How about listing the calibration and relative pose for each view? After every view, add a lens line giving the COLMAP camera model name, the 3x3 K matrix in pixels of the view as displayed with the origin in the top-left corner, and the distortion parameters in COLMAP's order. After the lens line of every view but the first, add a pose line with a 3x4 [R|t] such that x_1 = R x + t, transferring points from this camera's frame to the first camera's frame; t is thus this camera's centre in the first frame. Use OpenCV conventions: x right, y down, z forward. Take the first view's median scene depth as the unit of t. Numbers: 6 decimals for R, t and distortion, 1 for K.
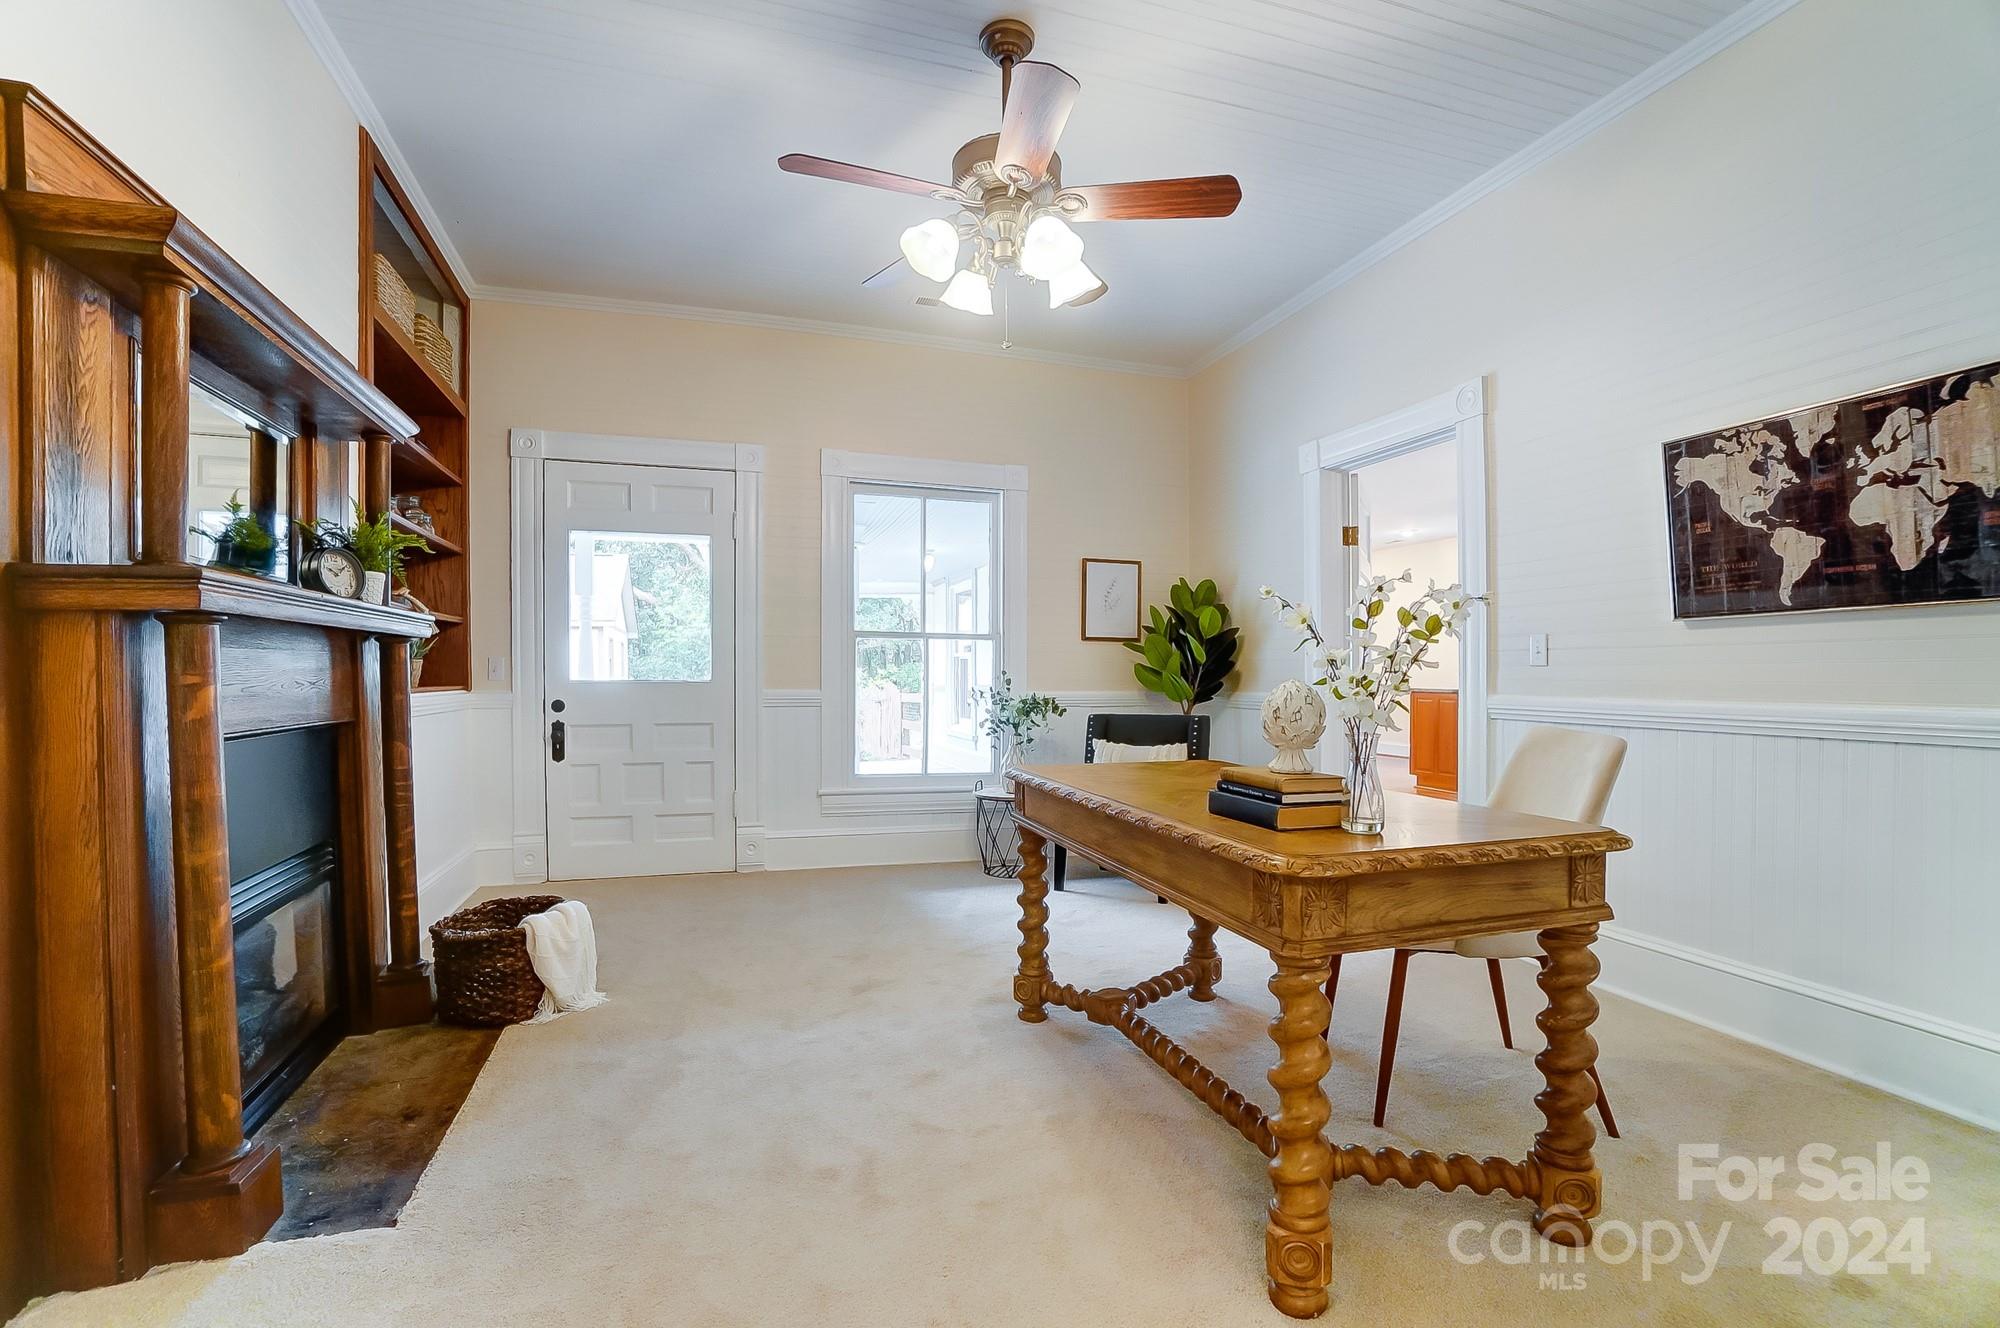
lens RADIAL K [[864.6, 0, 992.4], [0, 864.6, 676.4], [0, 0, 1]] dist [-0.002689, 0.000509]
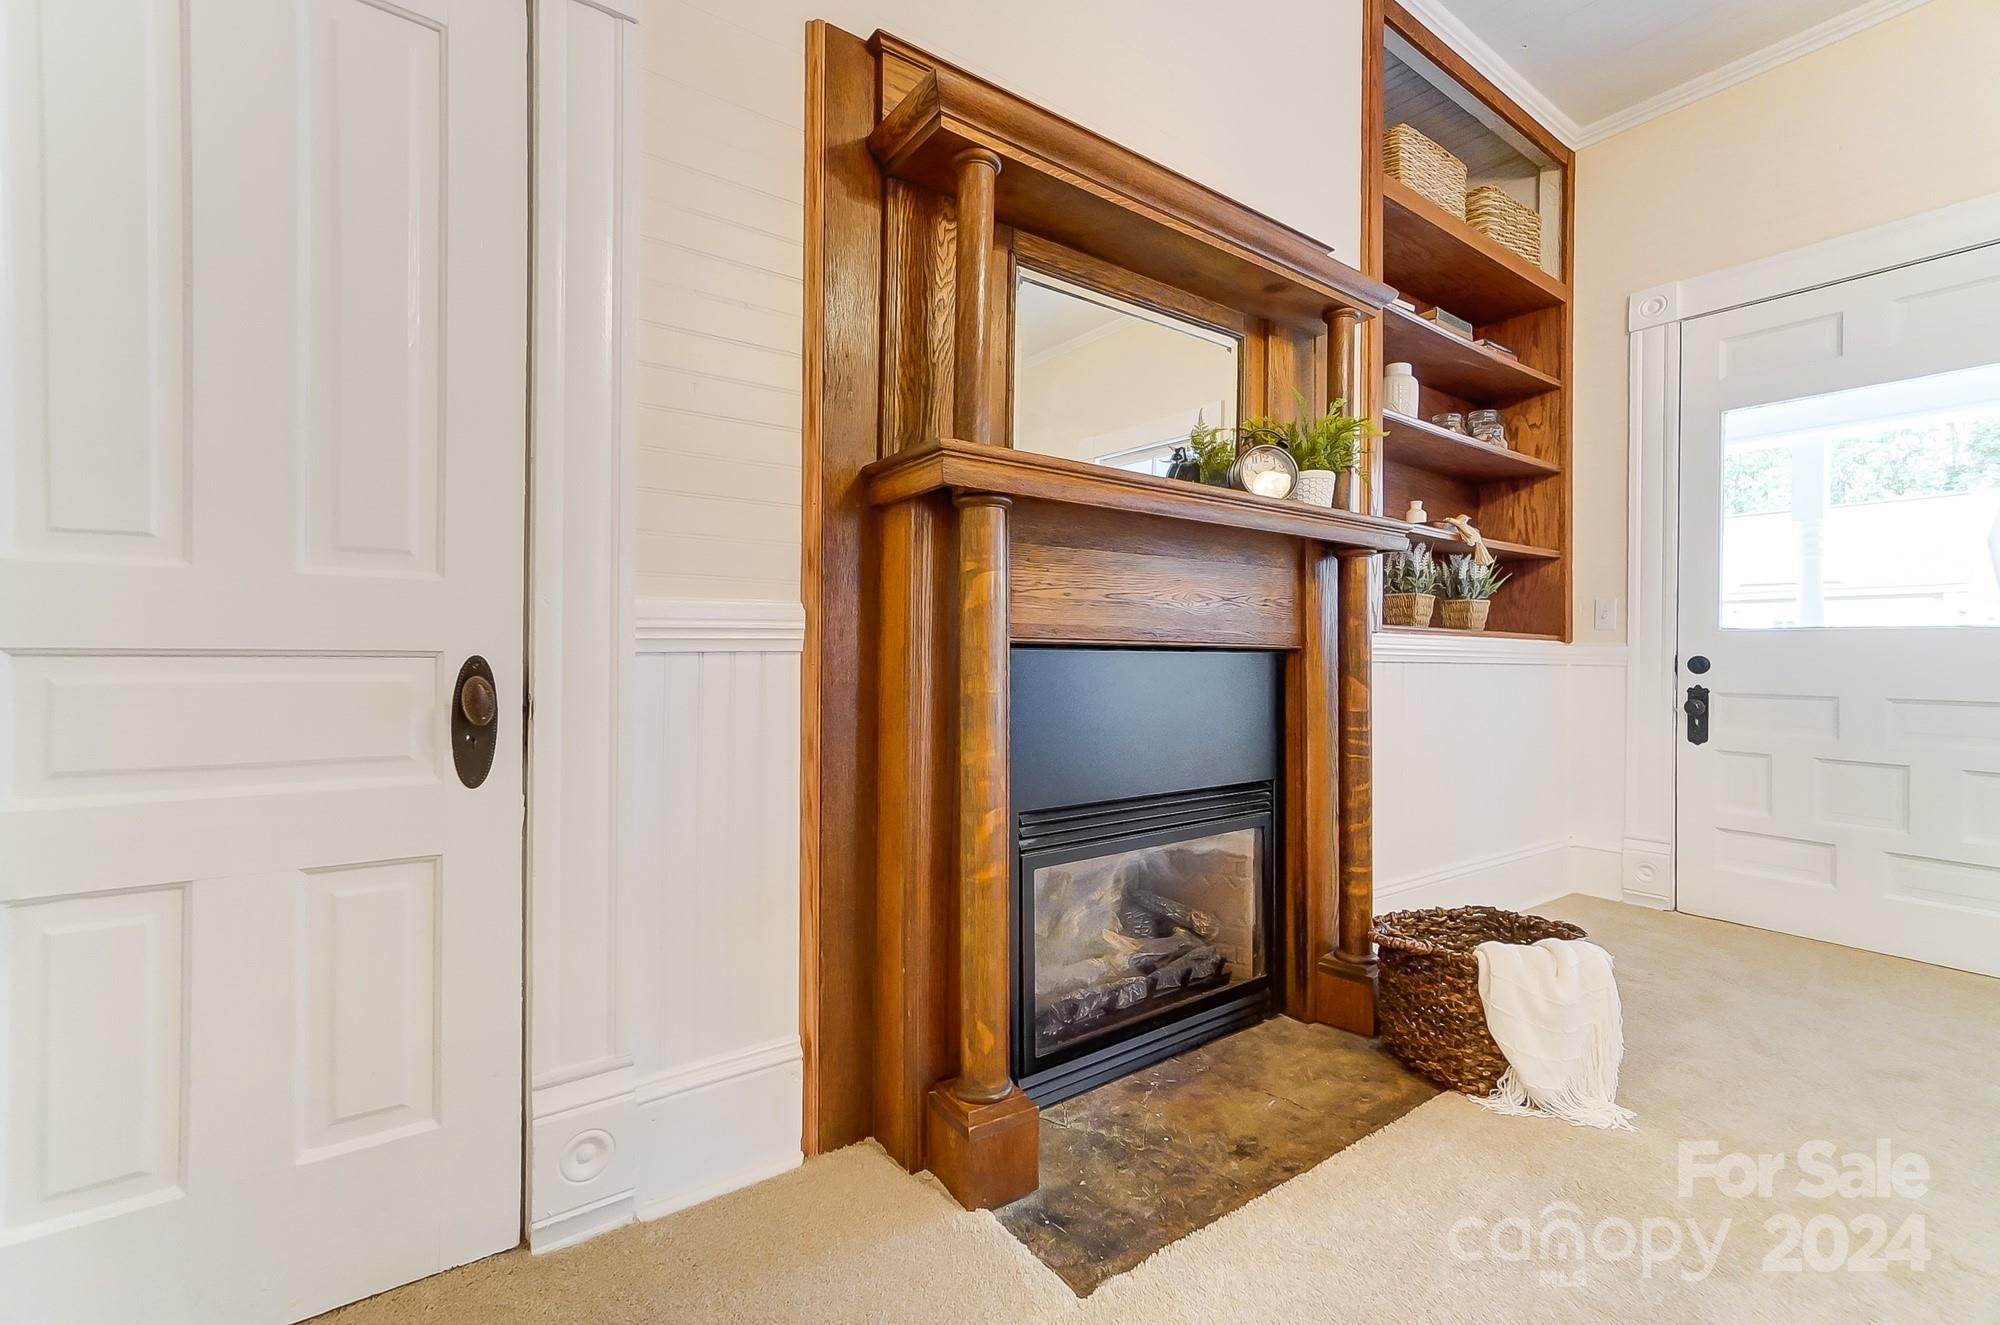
lens RADIAL K [[864.6, 0, 996.8], [0, 864.6, 656.9], [0, 0, 1]] dist [-0.002689, 0.000509]
pose [[0.300283, -0.004286, -0.953841, -0.011660], [-0.006463, 0.999958, -0.006528, 0.063793], [0.953828, 0.008125, 0.300242, 0.436457]]
